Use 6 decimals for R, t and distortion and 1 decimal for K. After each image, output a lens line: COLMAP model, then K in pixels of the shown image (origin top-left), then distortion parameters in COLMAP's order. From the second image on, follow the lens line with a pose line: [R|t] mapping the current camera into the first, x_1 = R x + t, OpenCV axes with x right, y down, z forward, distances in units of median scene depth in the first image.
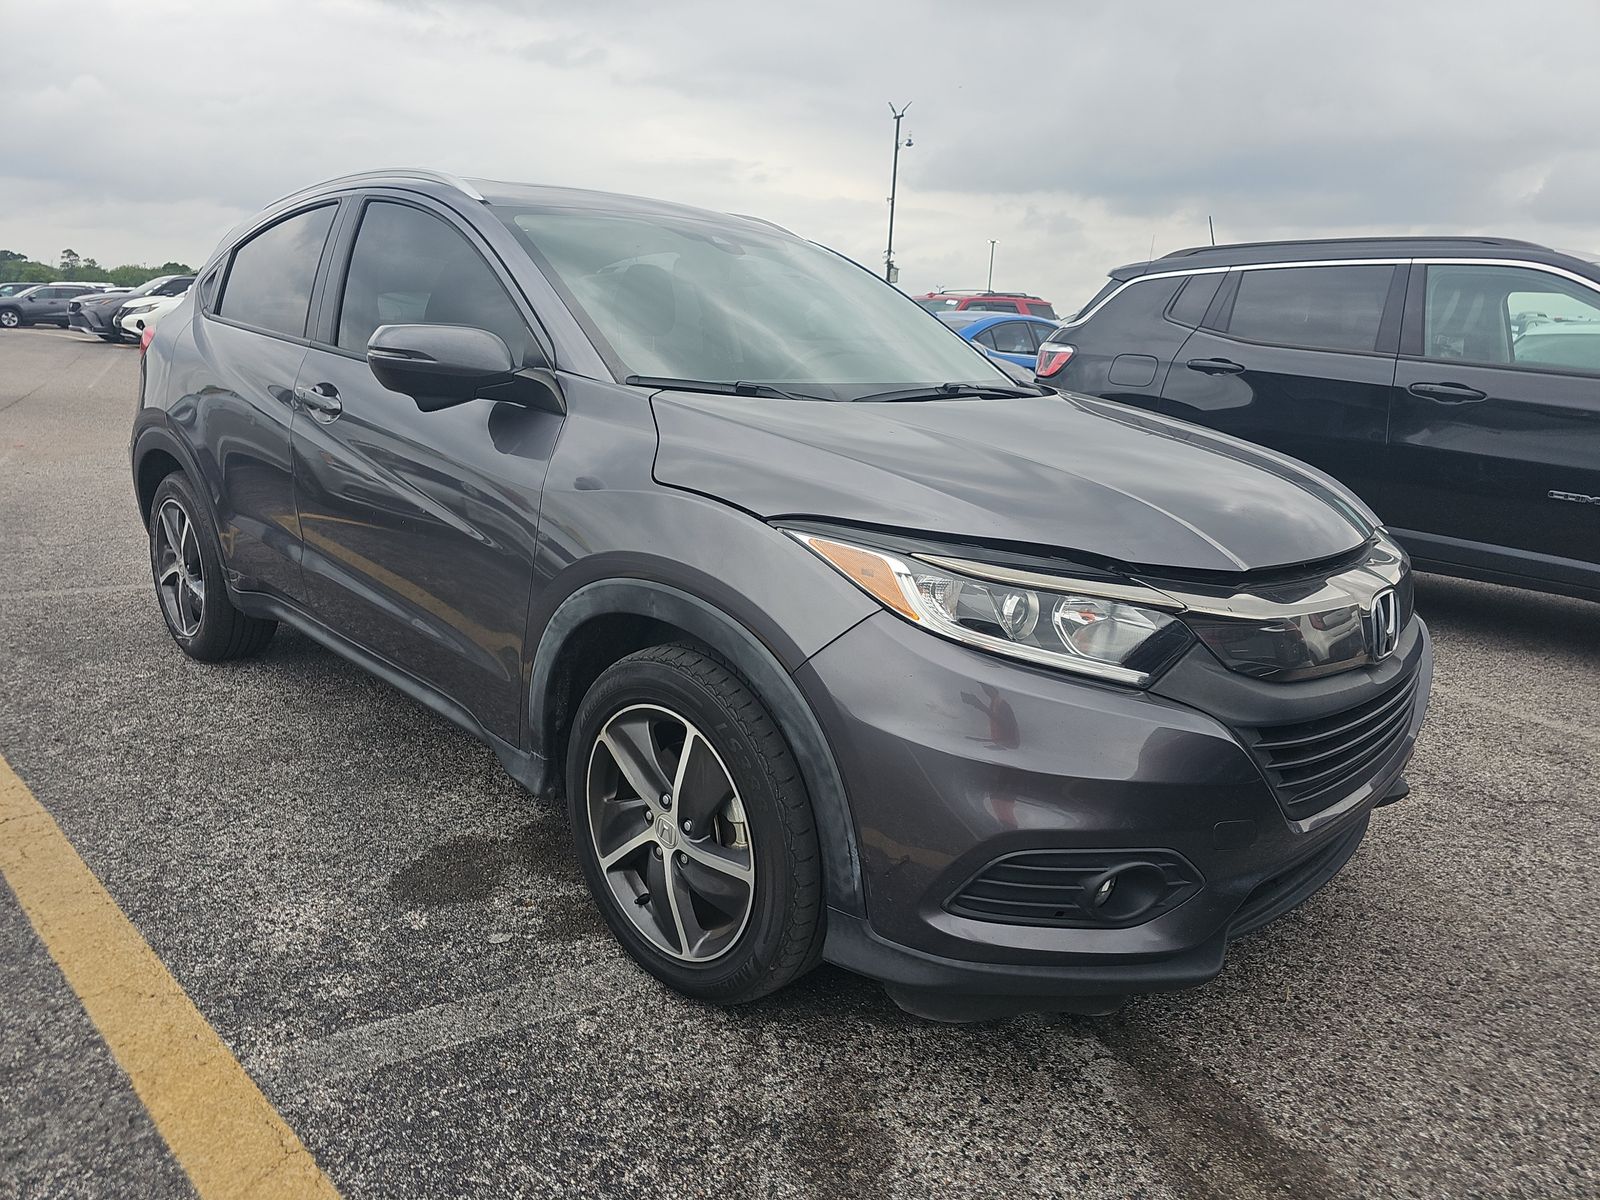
lens RADIAL K [[1069.1, 0, 800.0], [0, 1069.1, 600.0], [0, 0, 1]] dist [0.000884, -0.000081]
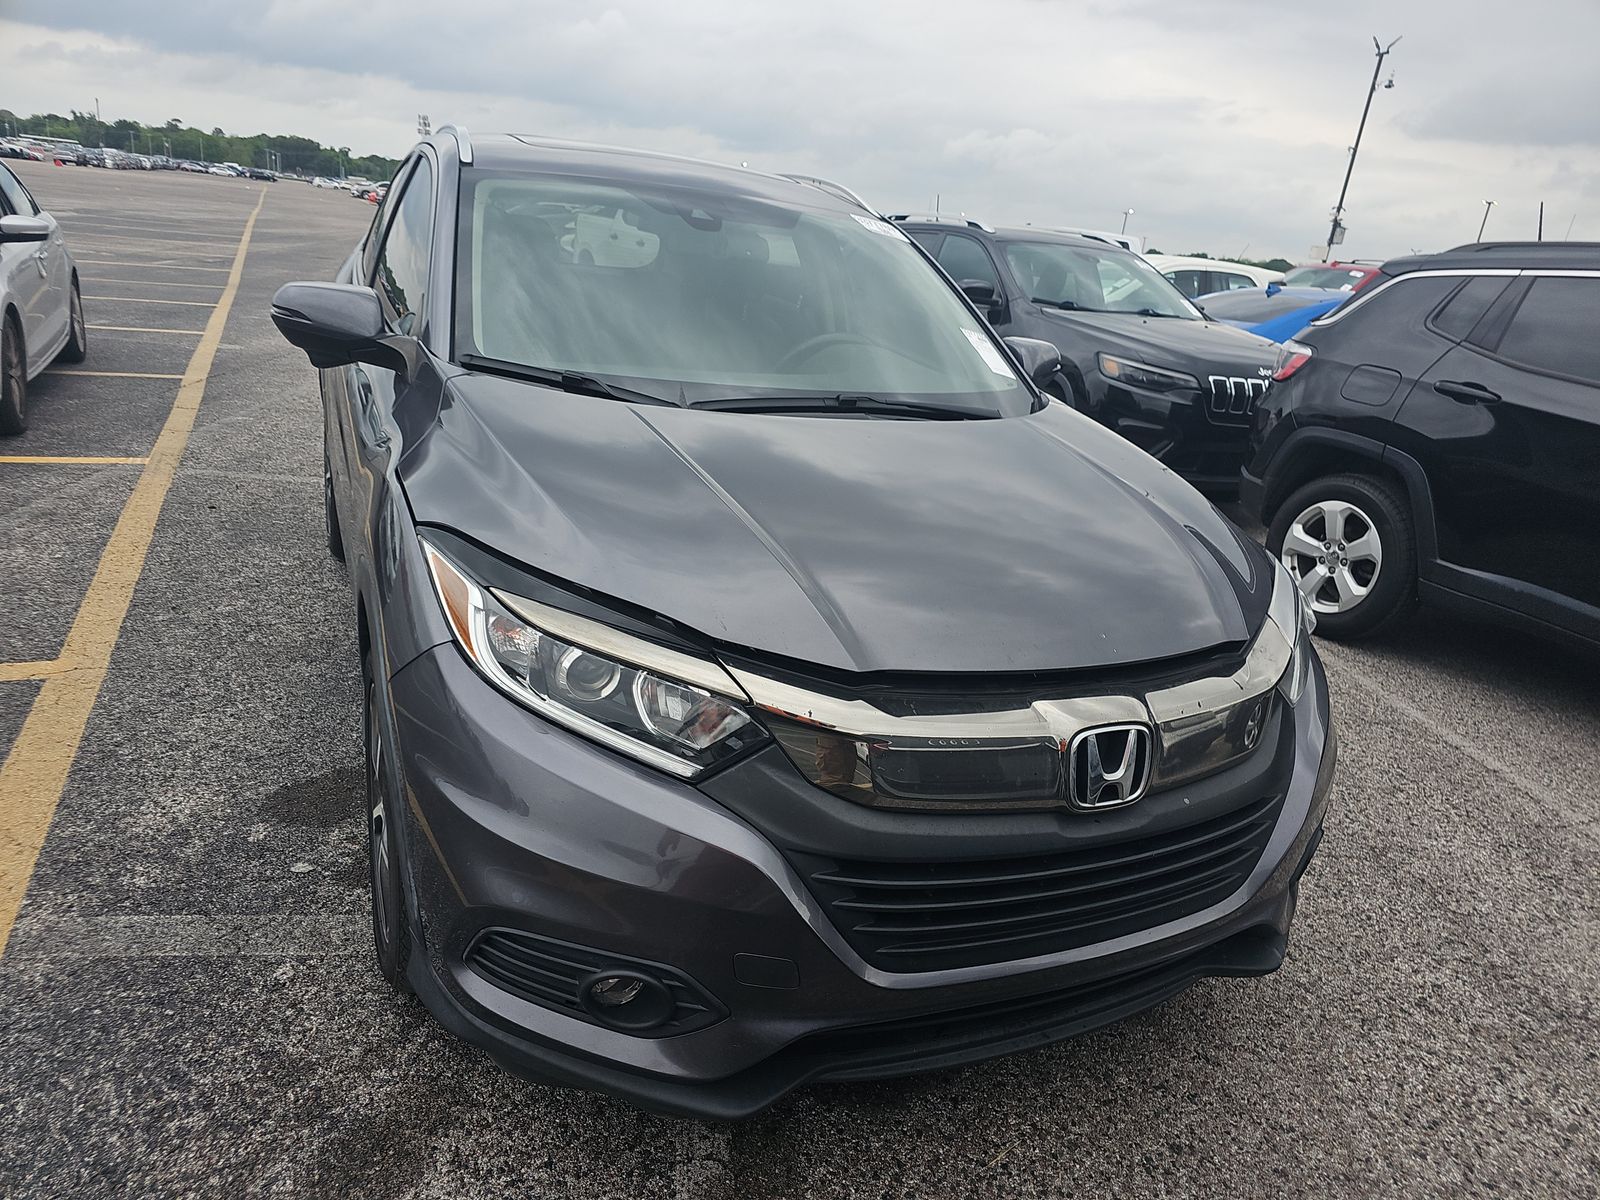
lens RADIAL K [[1078.4, 0, 800.0], [0, 1078.4, 600.0], [0, 0, 1]] dist [0.003348, 0.002164]
pose [[0.937253, 0.171225, -0.303709, 0.474944], [-0.156629, 0.985031, 0.071982, -0.104937], [0.311488, -0.019895, 0.950042, 0.135885]]
